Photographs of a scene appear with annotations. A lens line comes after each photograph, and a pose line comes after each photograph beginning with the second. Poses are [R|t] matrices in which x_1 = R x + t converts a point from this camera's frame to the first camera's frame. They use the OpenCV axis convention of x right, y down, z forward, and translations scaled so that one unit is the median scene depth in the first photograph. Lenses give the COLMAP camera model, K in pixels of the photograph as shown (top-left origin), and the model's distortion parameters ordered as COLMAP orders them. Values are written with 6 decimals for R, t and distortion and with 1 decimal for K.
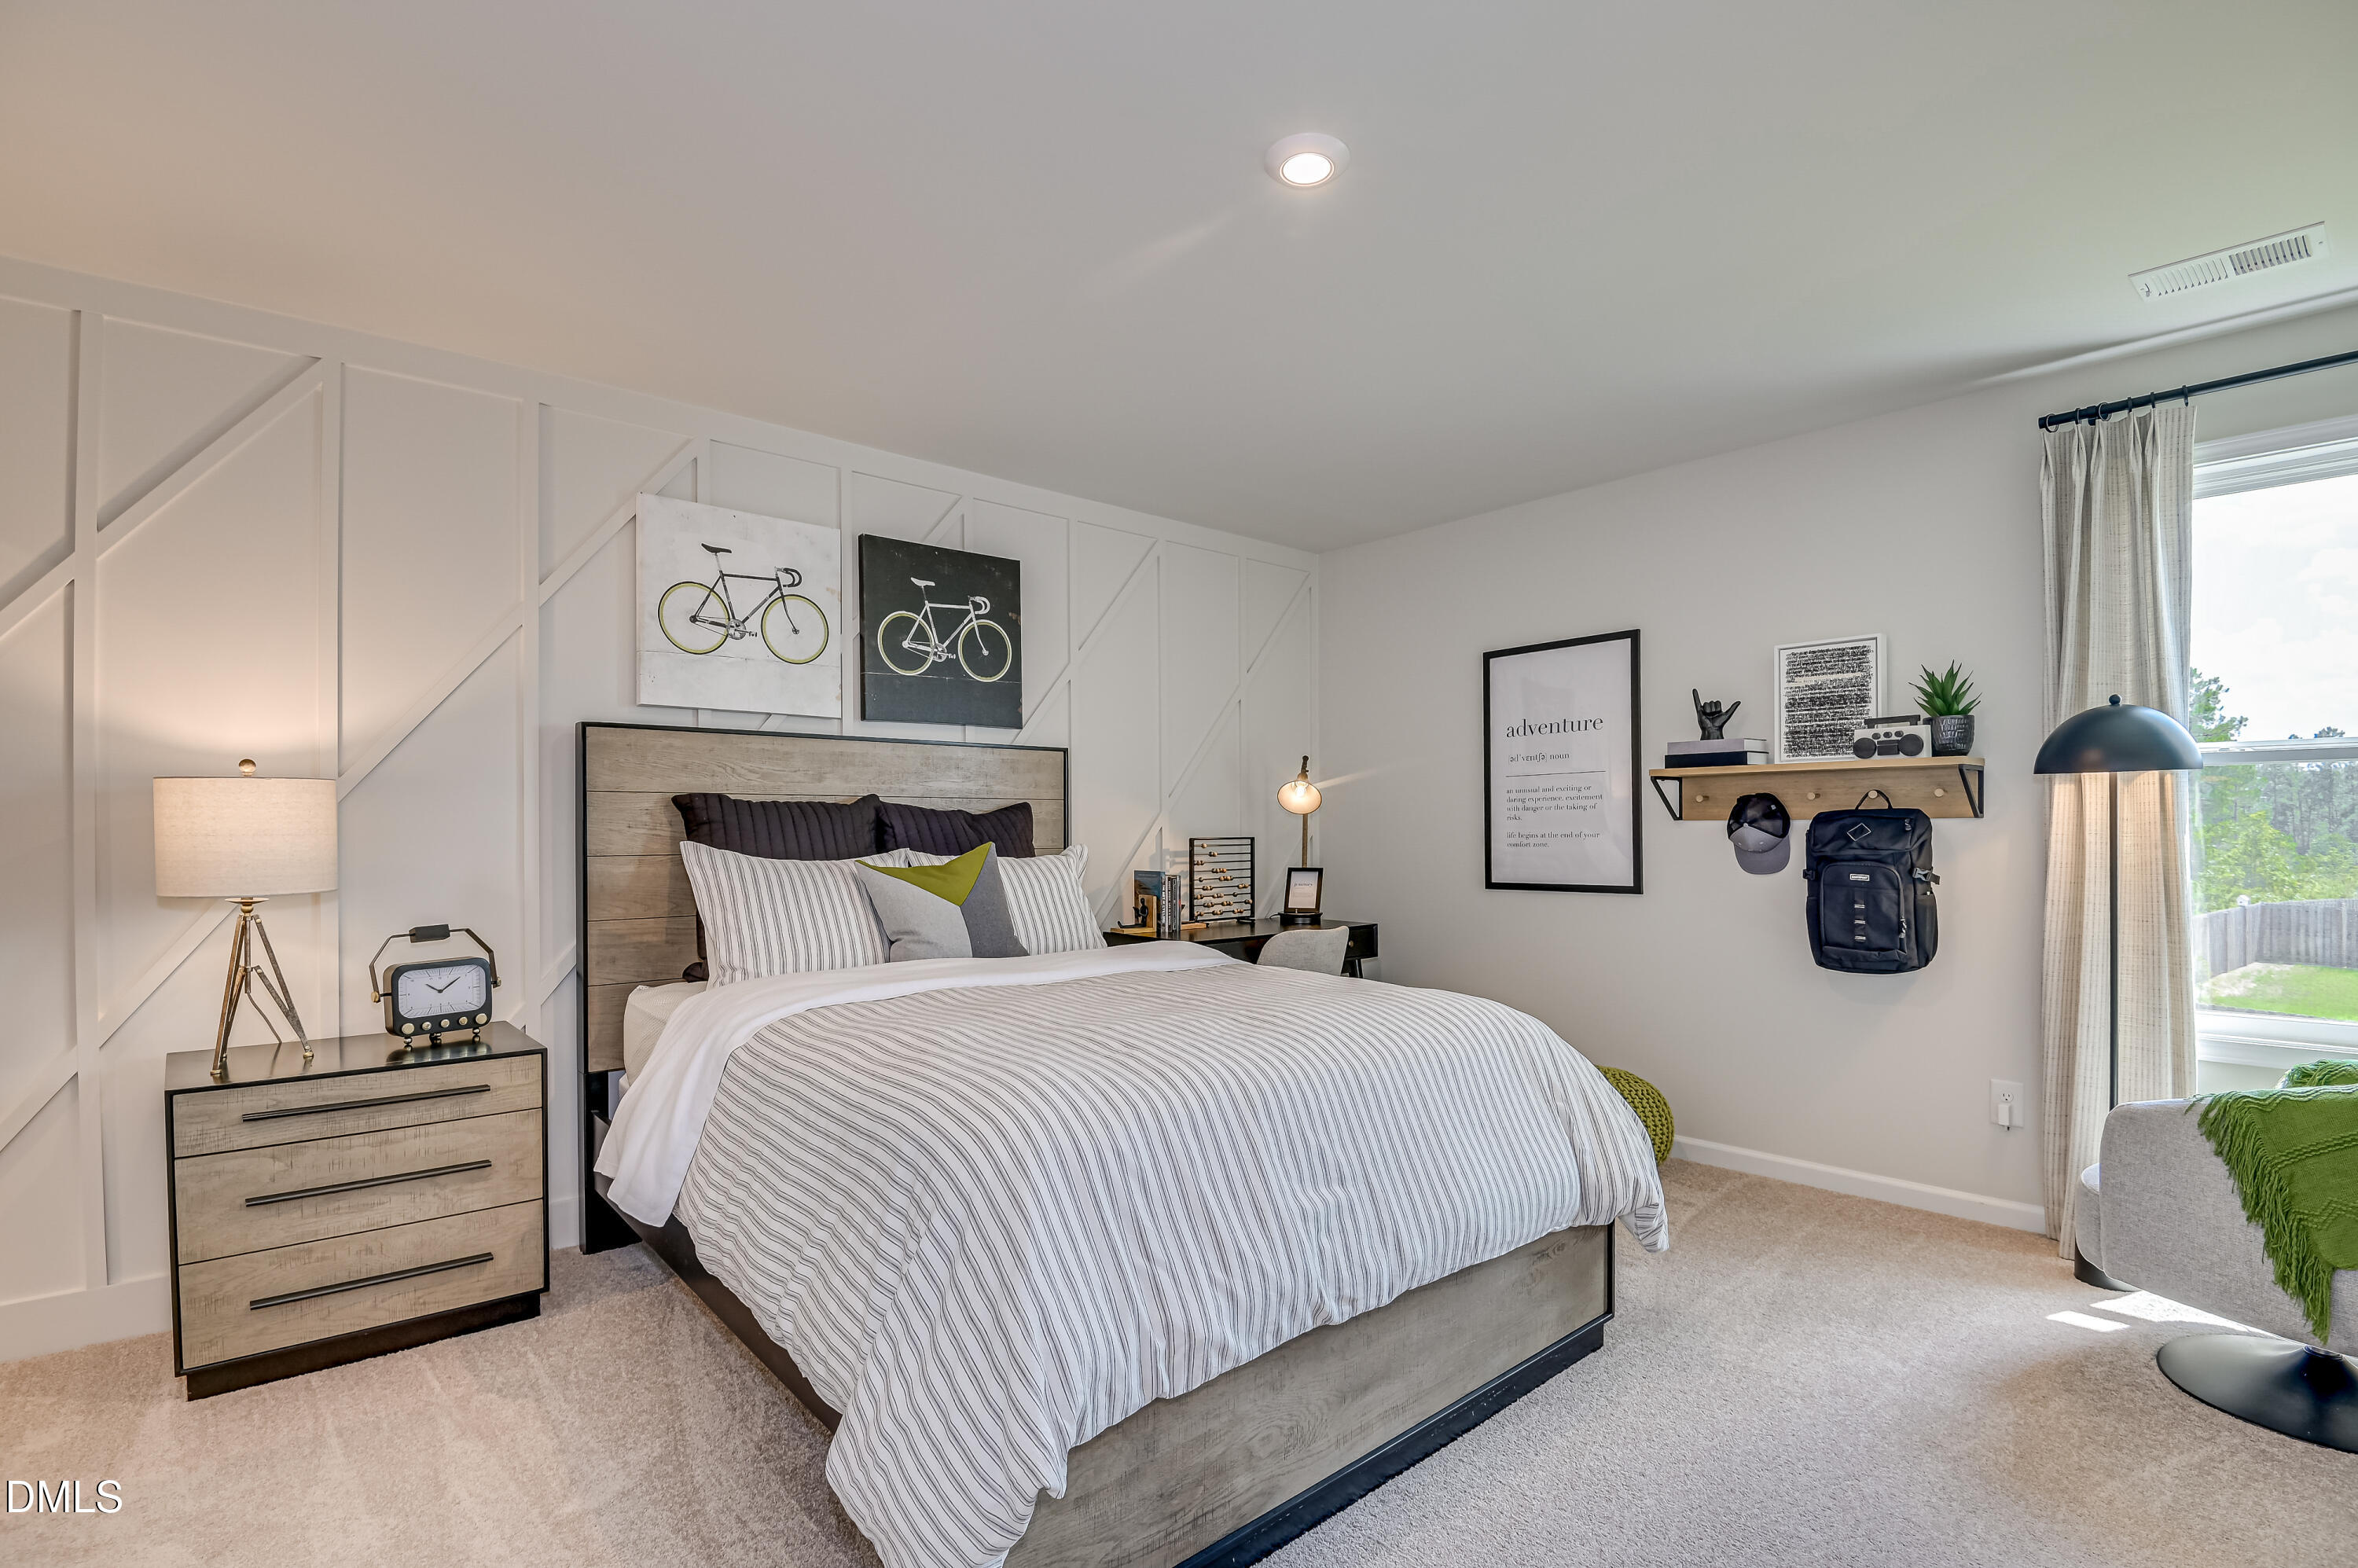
lens RADIAL K [[1079.5, 0, 1184.1], [0, 1079.5, 827.4], [0, 0, 1]] dist [-0.002111, -0.000570]
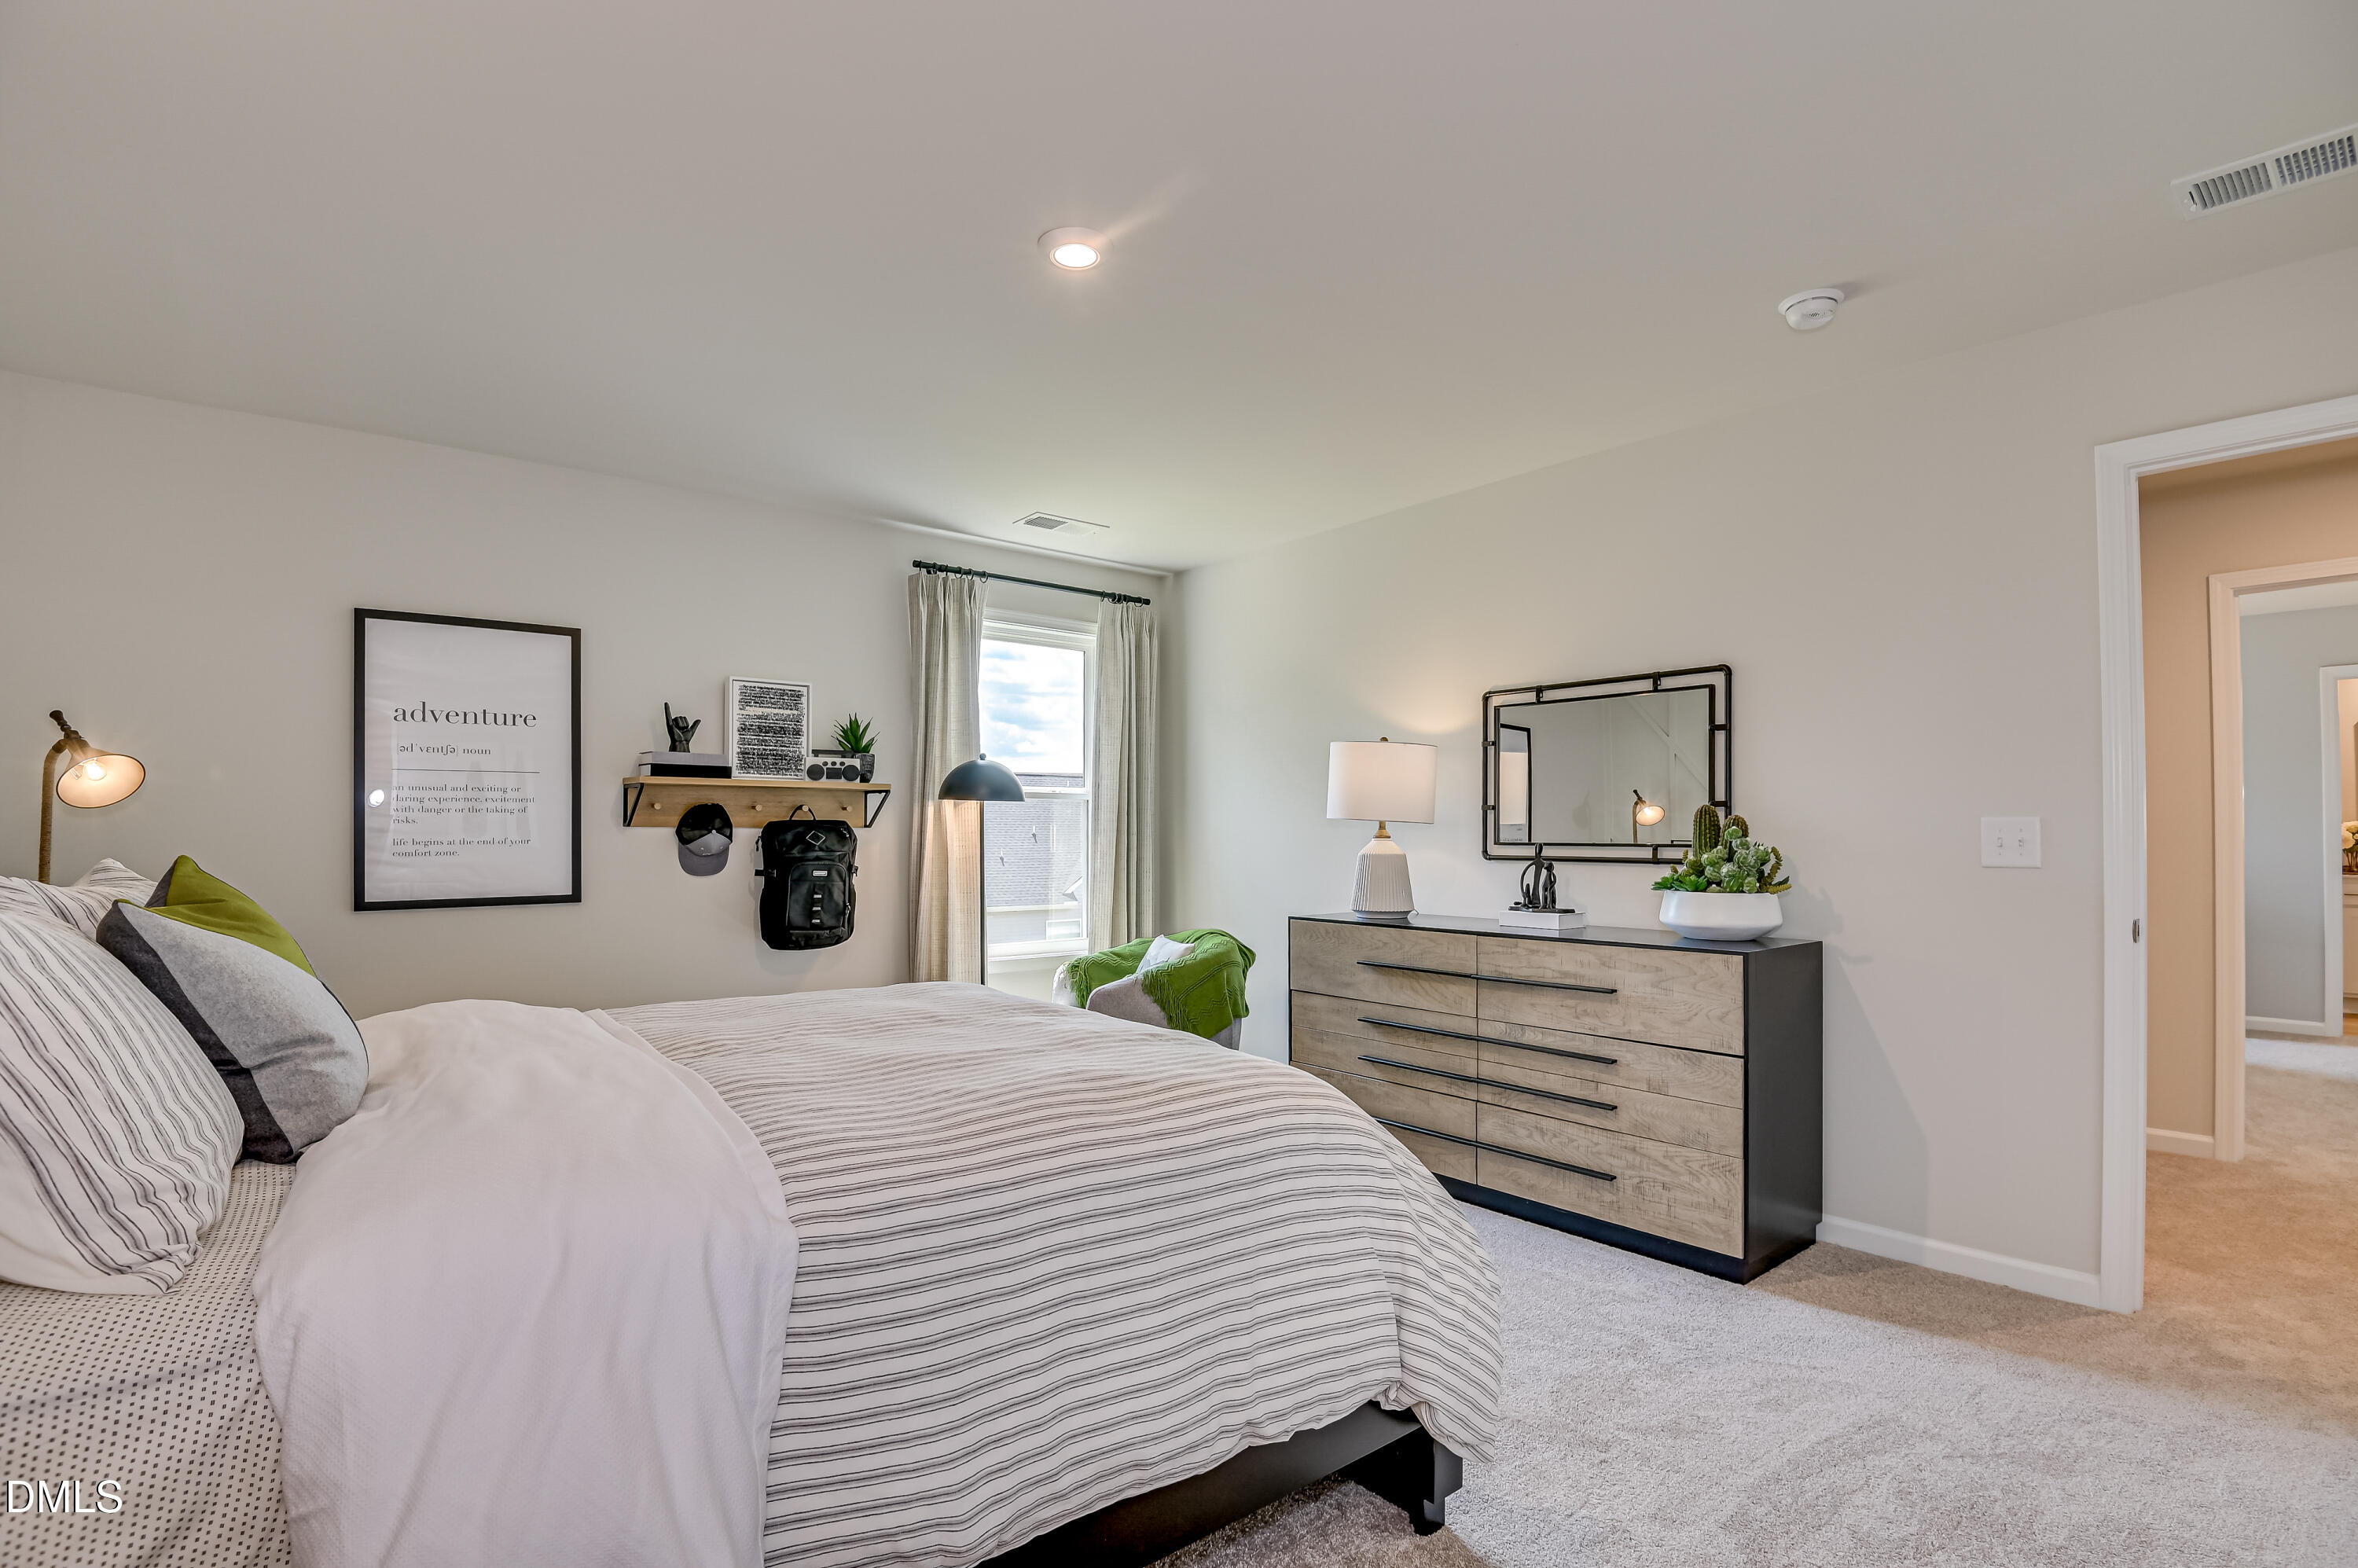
lens RADIAL K [[1079.5, 0, 1184.1], [0, 1079.5, 827.4], [0, 0, 1]] dist [-0.002111, -0.000570]
pose [[0.096779, 0.018736, 0.995130, -0.574002], [0.001053, 0.999820, -0.018927, 0.015810], [-0.995305, 0.002879, 0.096742, 0.430216]]
